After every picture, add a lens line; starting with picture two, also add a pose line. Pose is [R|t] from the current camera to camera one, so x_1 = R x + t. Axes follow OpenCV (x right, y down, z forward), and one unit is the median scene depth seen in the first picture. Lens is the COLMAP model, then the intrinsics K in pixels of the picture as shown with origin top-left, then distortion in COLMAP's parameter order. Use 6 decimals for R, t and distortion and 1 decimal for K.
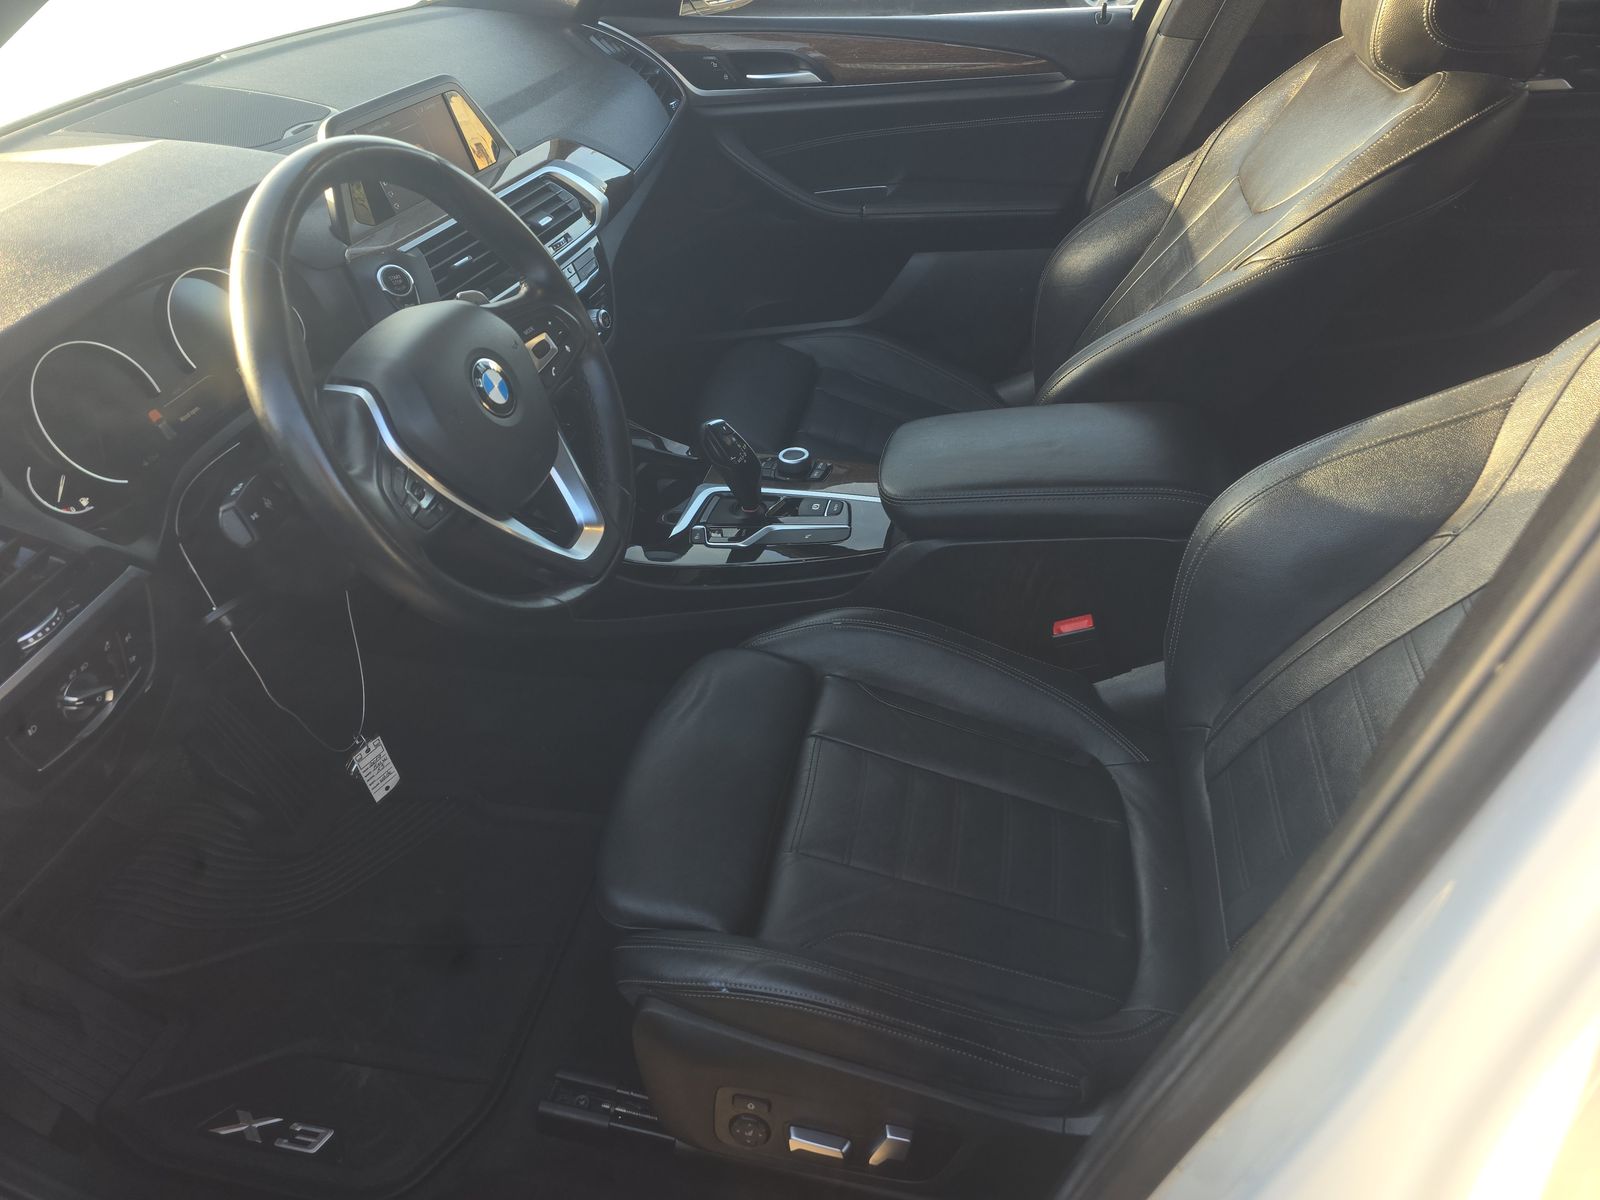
lens RADIAL K [[1068.2, 0, 801.9], [0, 1068.2, 592.3], [0, 0, 1]] dist [0.051696, -0.048155]
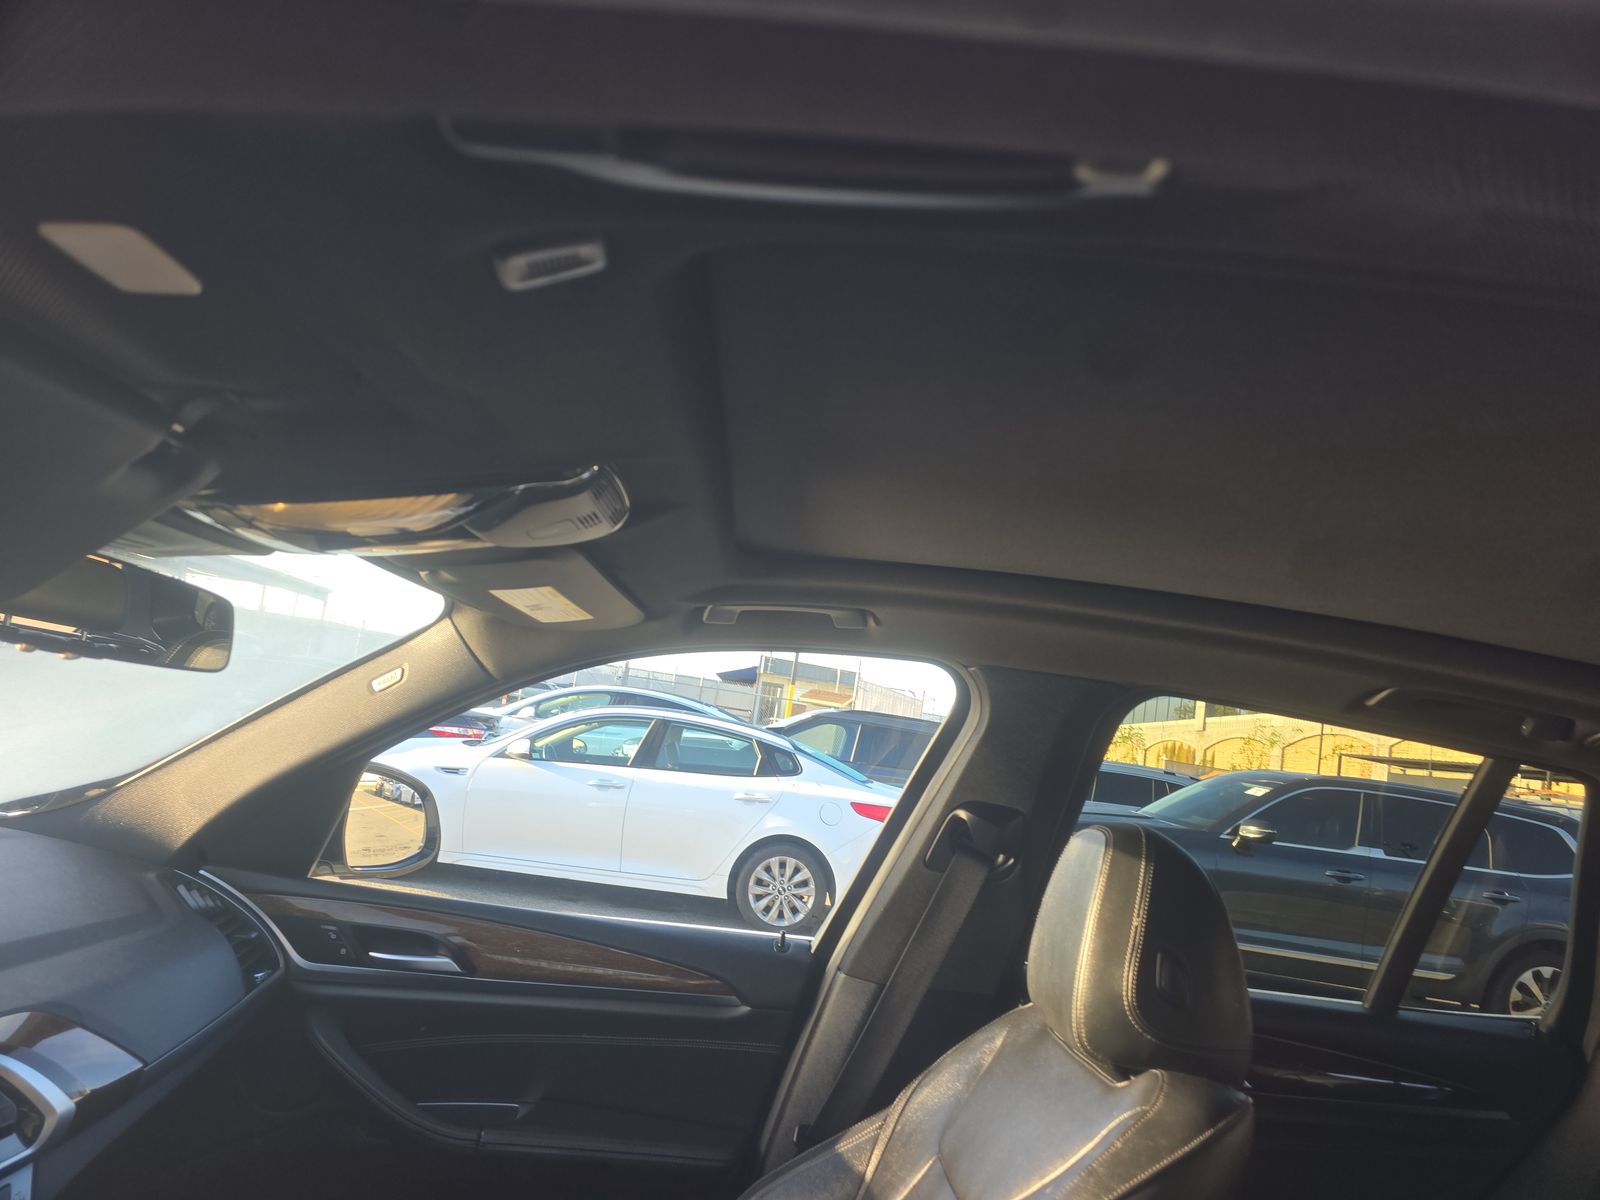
lens RADIAL K [[1068.2, 0, 801.9], [0, 1068.2, 592.3], [0, 0, 1]] dist [0.051696, -0.048155]
pose [[0.955162, 0.205339, 0.213311, 0.034625], [0.003256, 0.713111, -0.701043, -0.099374], [-0.296066, 0.670304, 0.680468, 0.159046]]
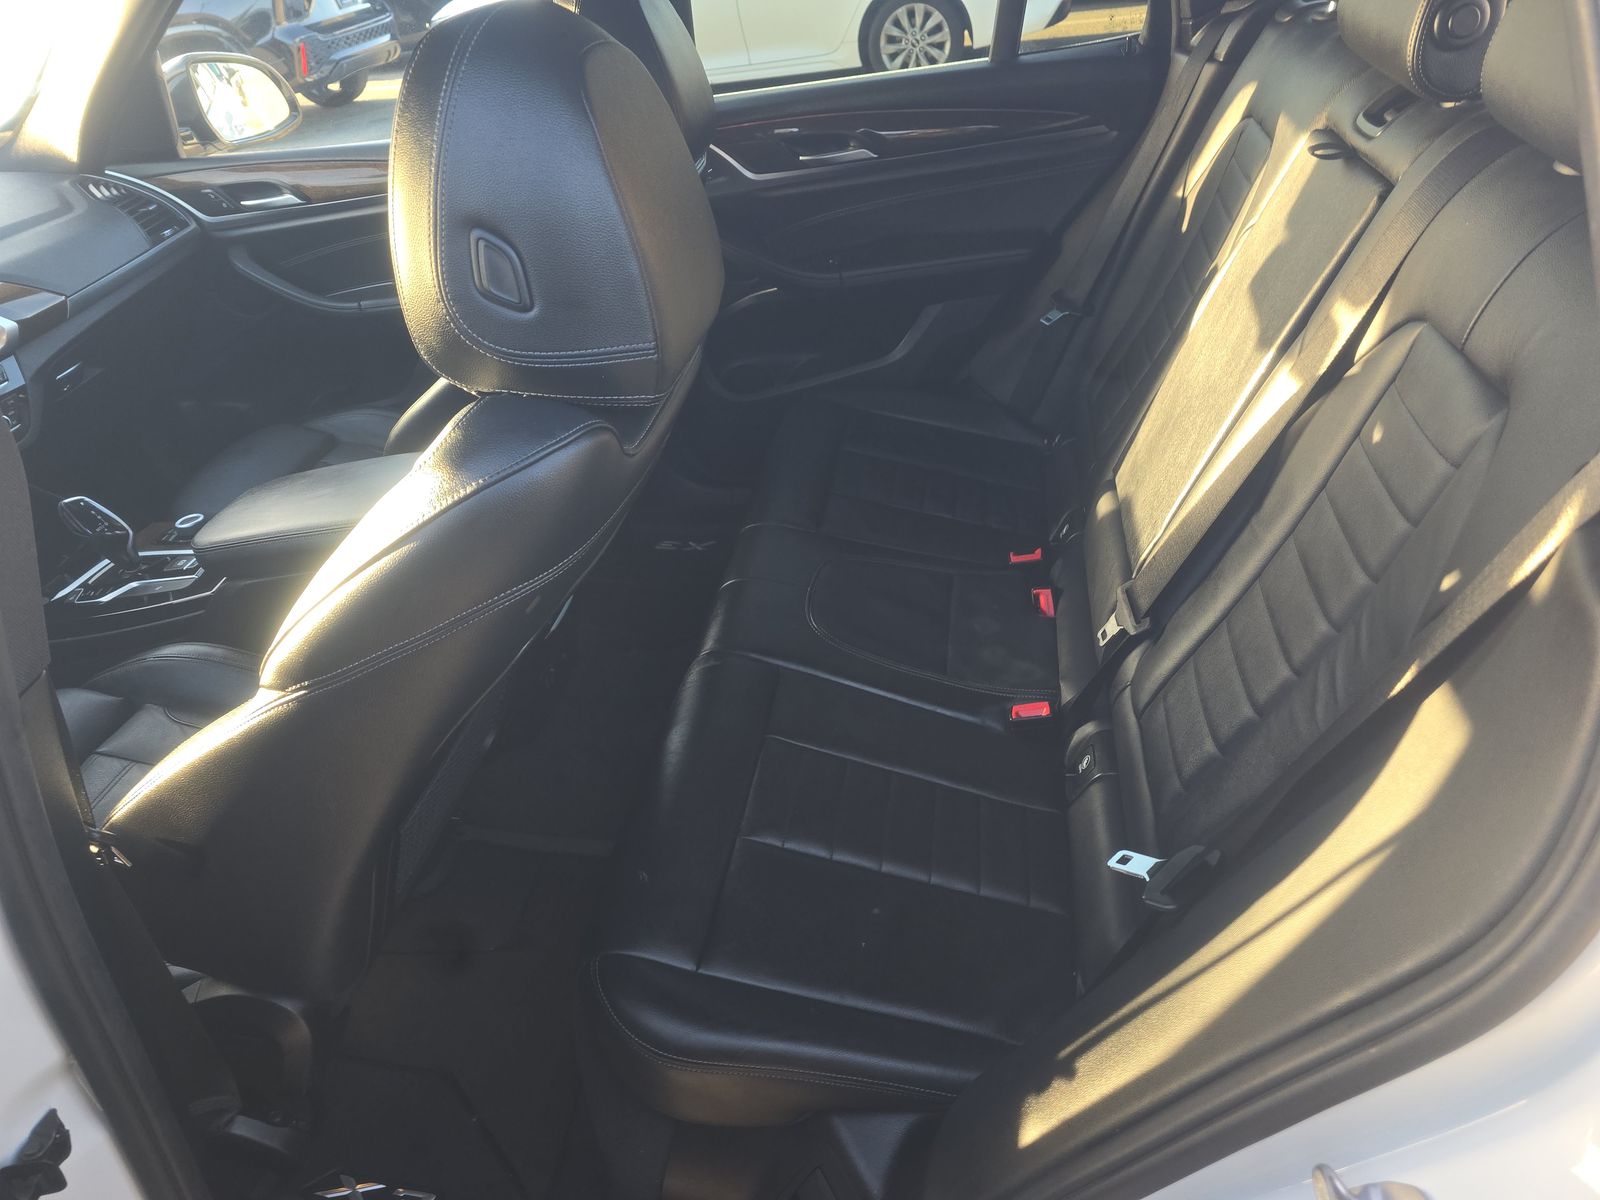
lens RADIAL K [[1068.2, 0, 801.9], [0, 1068.2, 592.3], [0, 0, 1]] dist [0.051696, -0.048155]
pose [[0.992207, -0.046828, -0.115470, 0.717893], [0.040021, 0.997361, -0.060582, 0.040693], [0.118002, 0.055489, 0.991462, -0.073590]]
